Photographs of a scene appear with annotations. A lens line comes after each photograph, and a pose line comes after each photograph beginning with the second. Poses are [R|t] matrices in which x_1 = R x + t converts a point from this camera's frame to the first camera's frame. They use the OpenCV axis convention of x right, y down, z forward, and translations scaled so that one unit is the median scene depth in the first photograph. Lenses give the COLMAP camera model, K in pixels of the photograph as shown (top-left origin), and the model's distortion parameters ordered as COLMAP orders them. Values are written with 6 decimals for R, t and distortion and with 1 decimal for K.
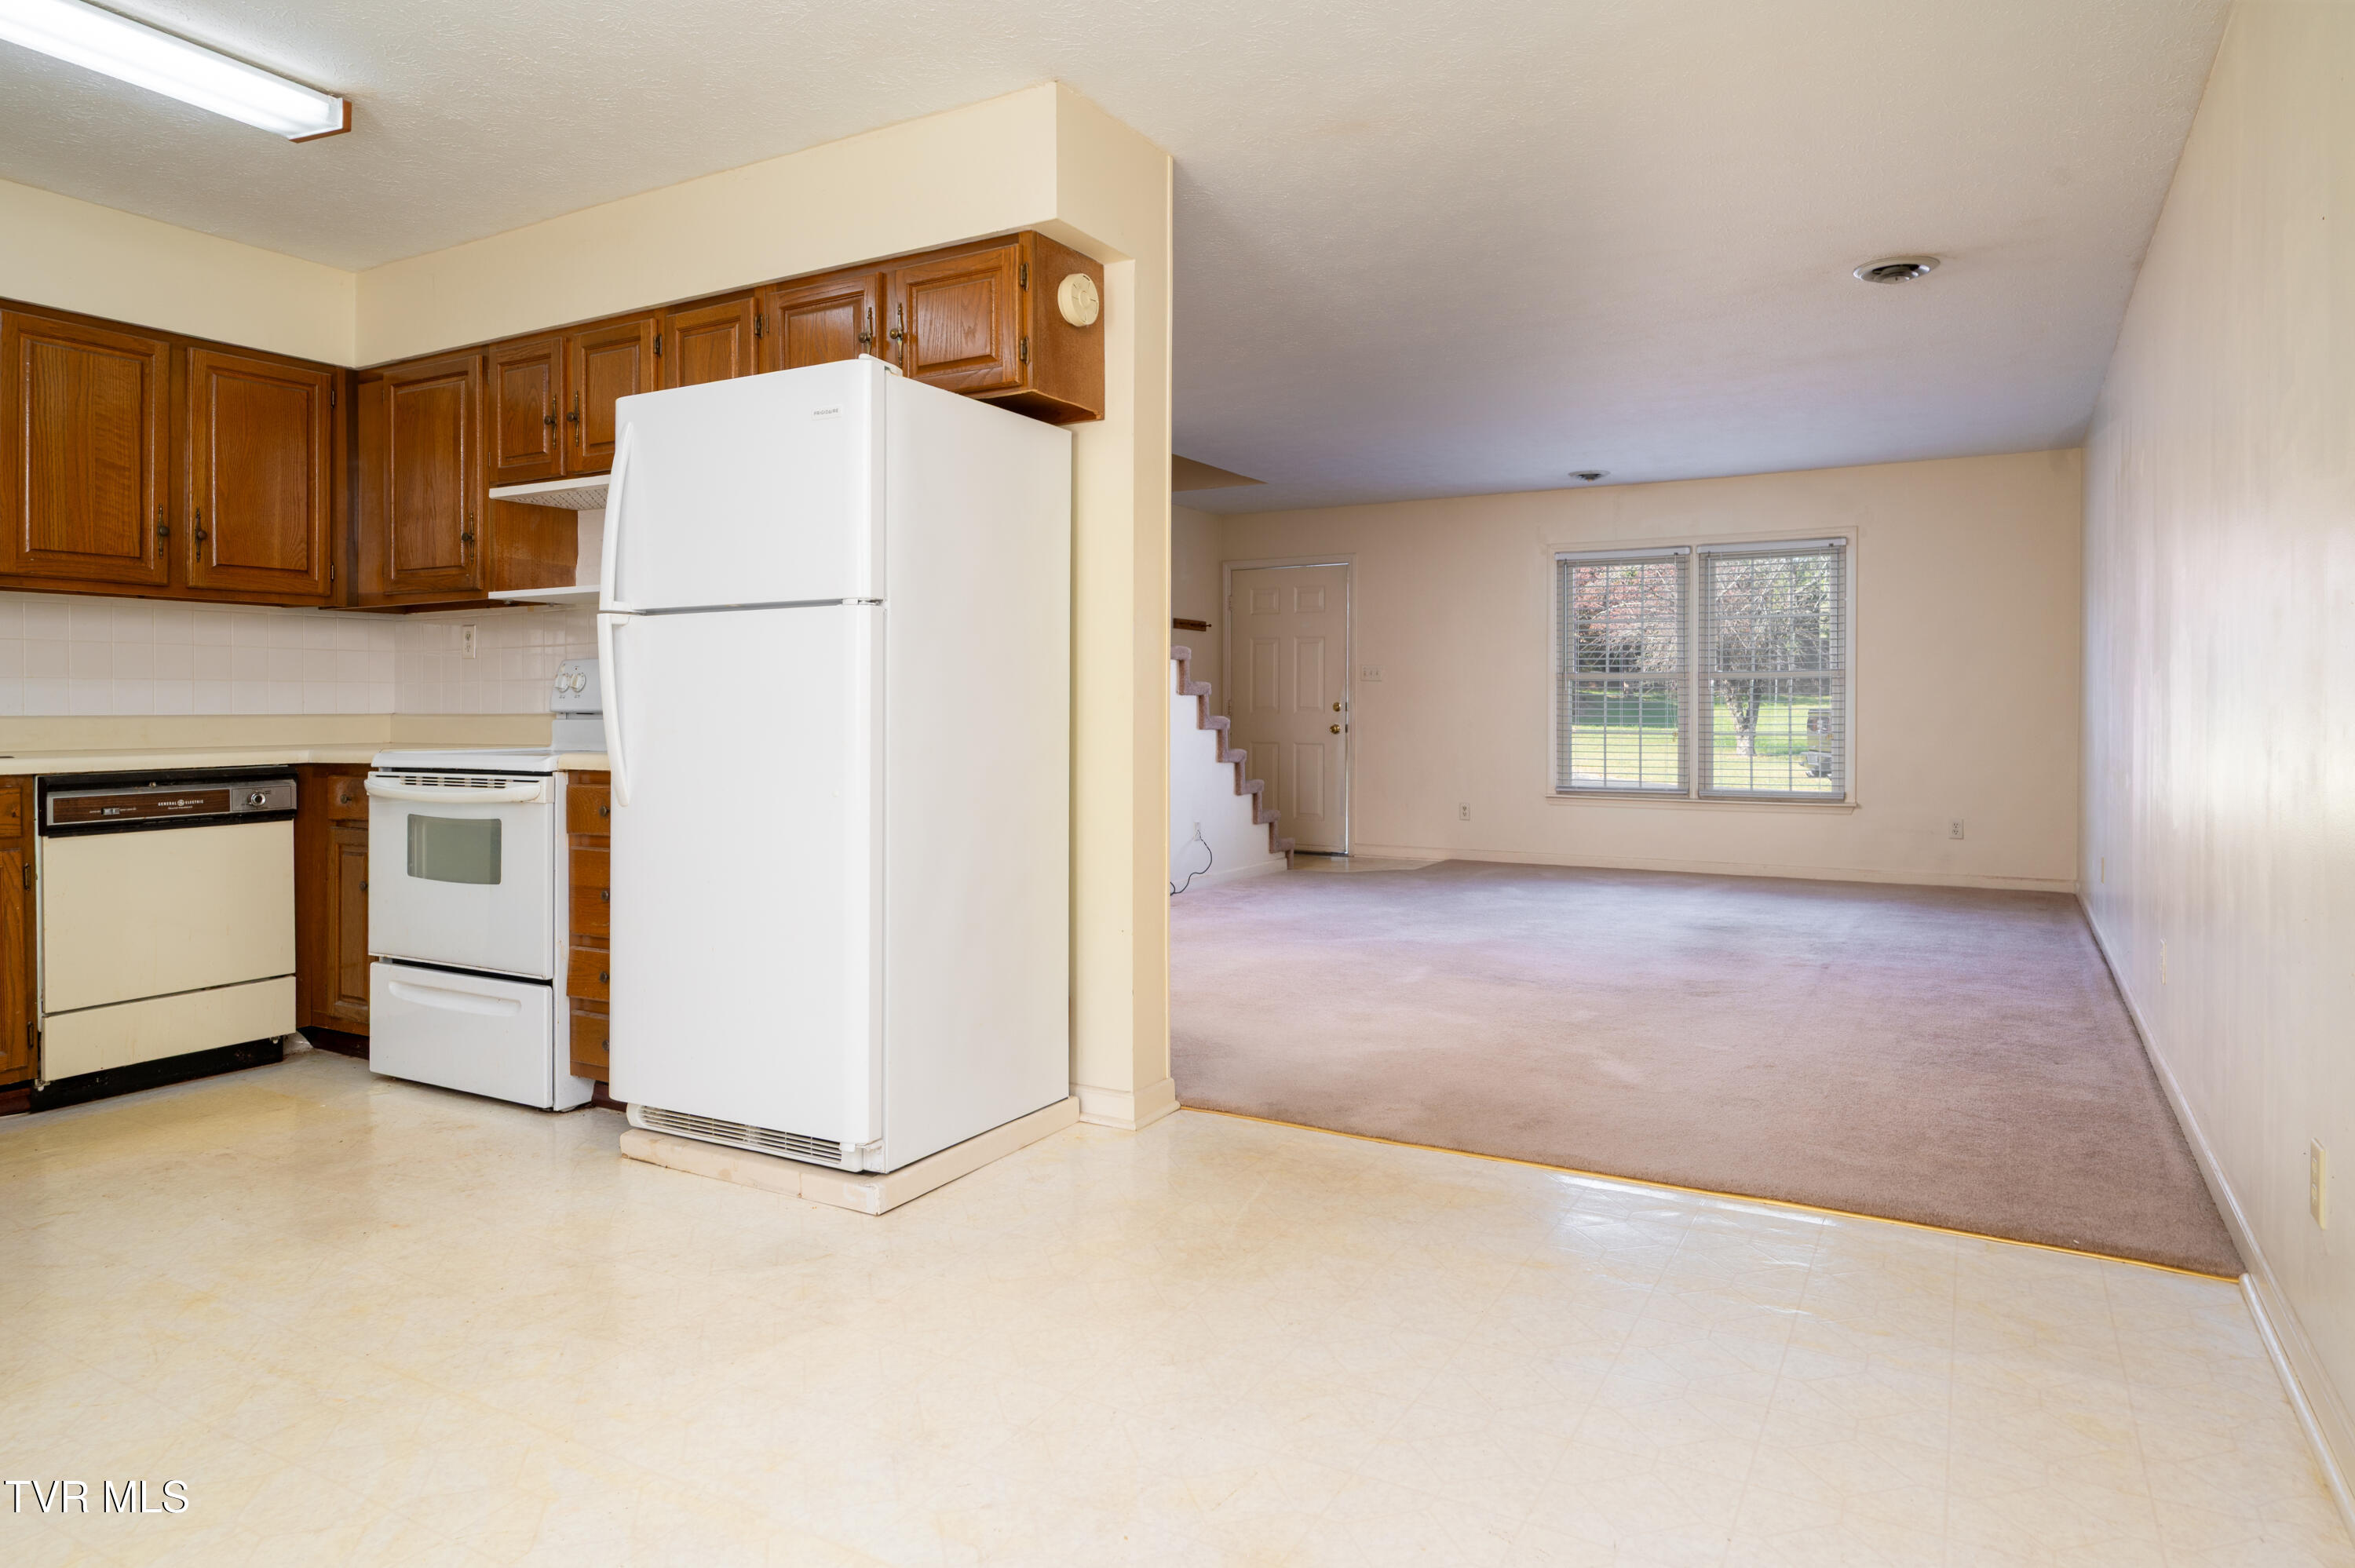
lens RADIAL K [[1413.8, 0, 1181.7], [0, 1413.8, 711.7], [0, 0, 1]] dist [0.000854, -0.000803]
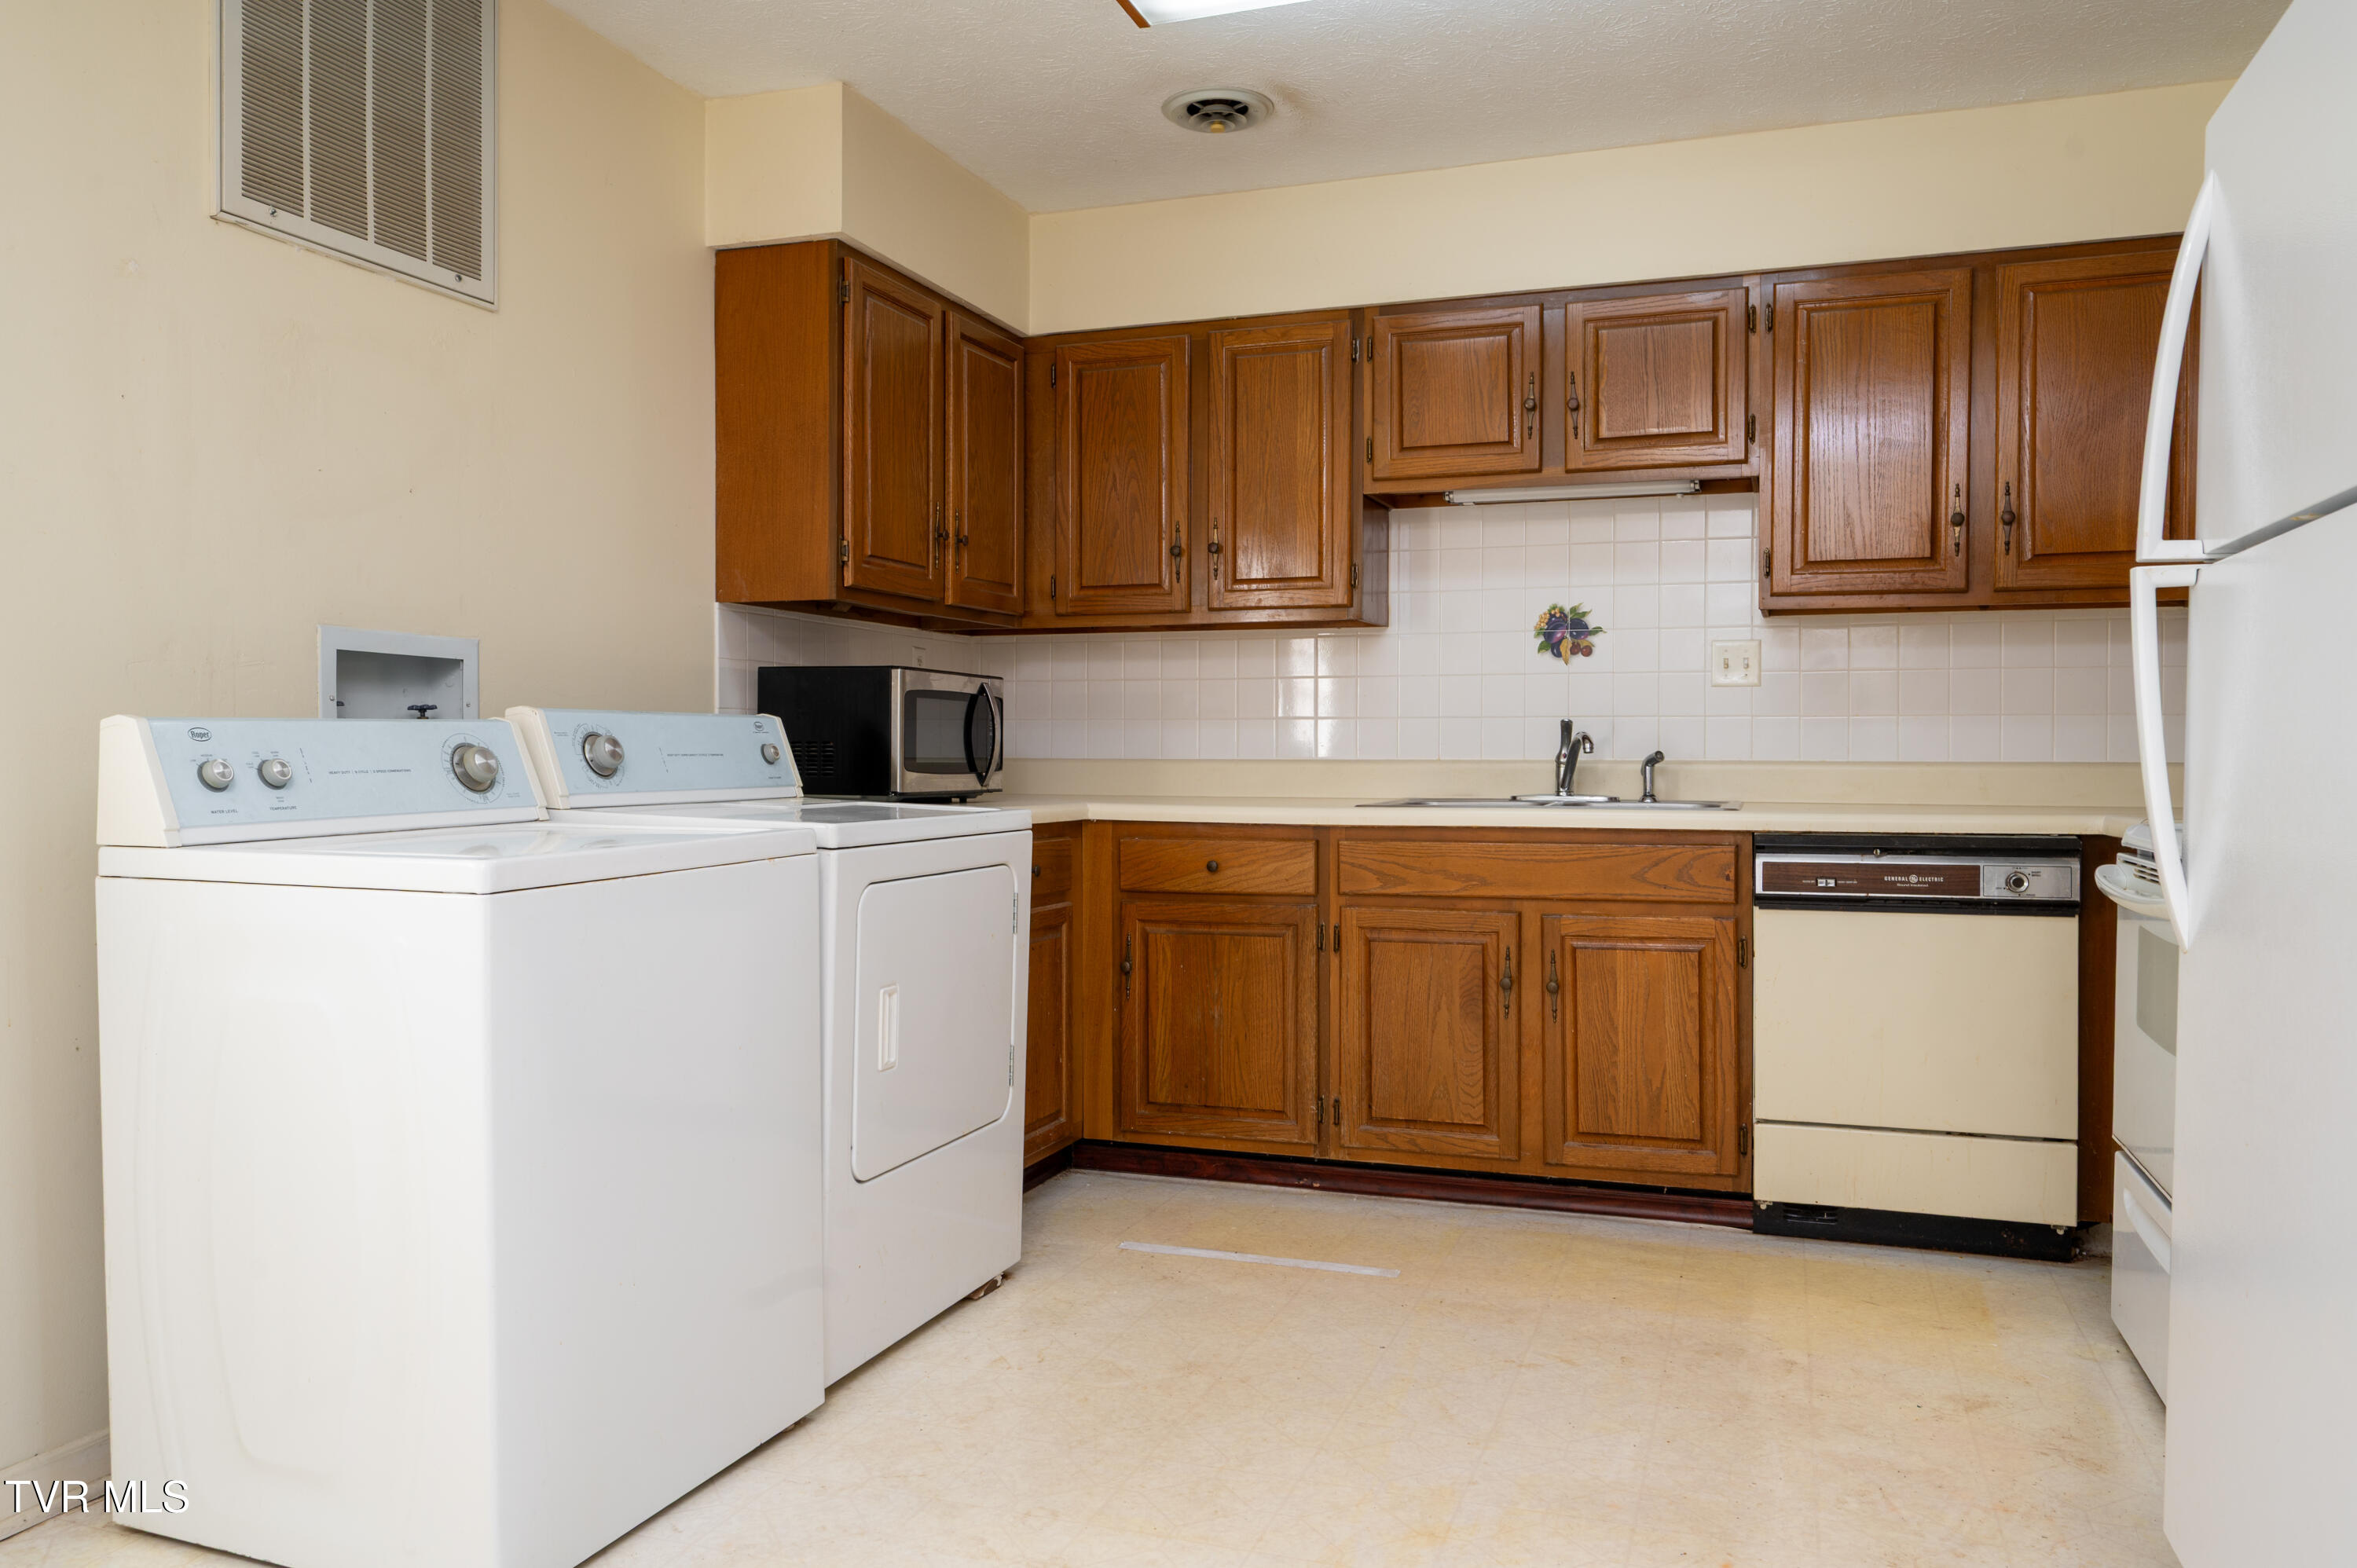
lens RADIAL K [[1682.5, 0, 1187.1], [0, 1682.5, 777.1], [0, 0, 1]] dist [-0.001930, 0.000502]
pose [[0.173653, 0.017555, -0.984650, 0.103568], [-0.006090, 0.999841, 0.016752, -0.002166], [0.984788, 0.003087, 0.173732, 0.461804]]
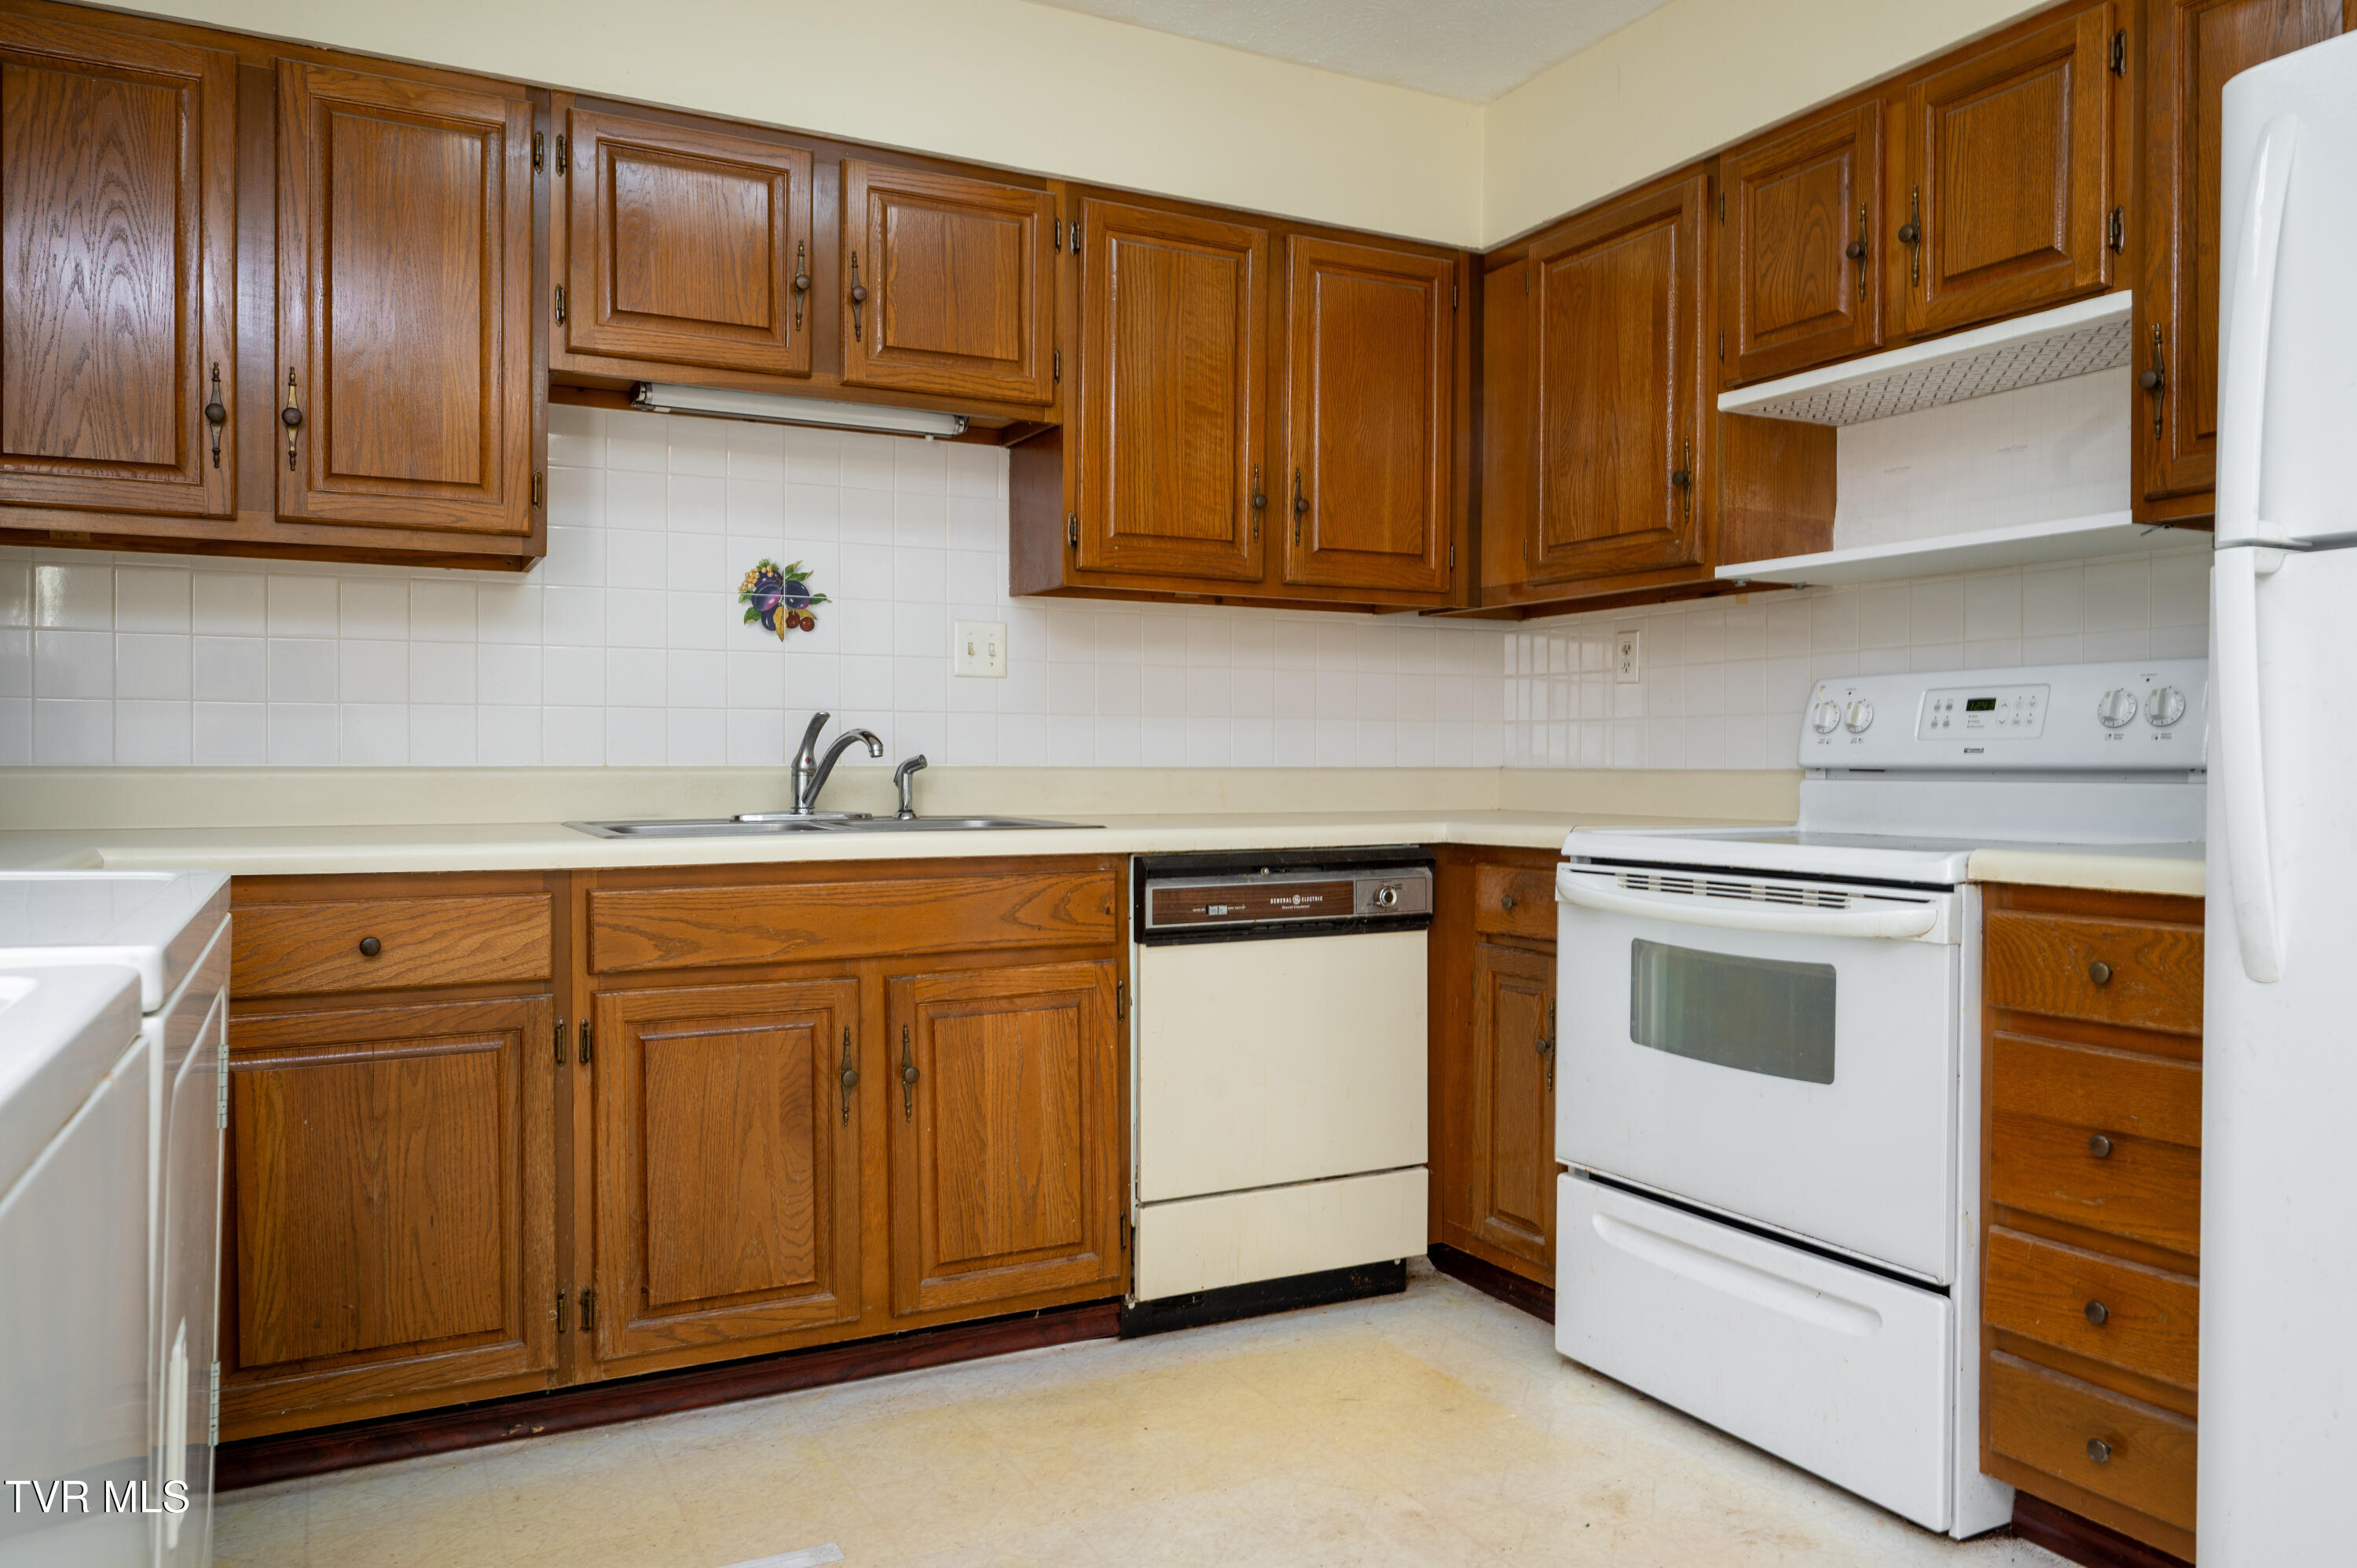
lens RADIAL K [[1637.4, 0, 1148.4], [0, 1637.4, 779.2], [0, 0, 1]] dist [-0.003722, -0.000328]
pose [[0.833247, 0.012237, -0.552765, -0.338494], [-0.007703, 0.999915, 0.010524, 0.000138], [0.552847, -0.004511, 0.833271, 0.317711]]
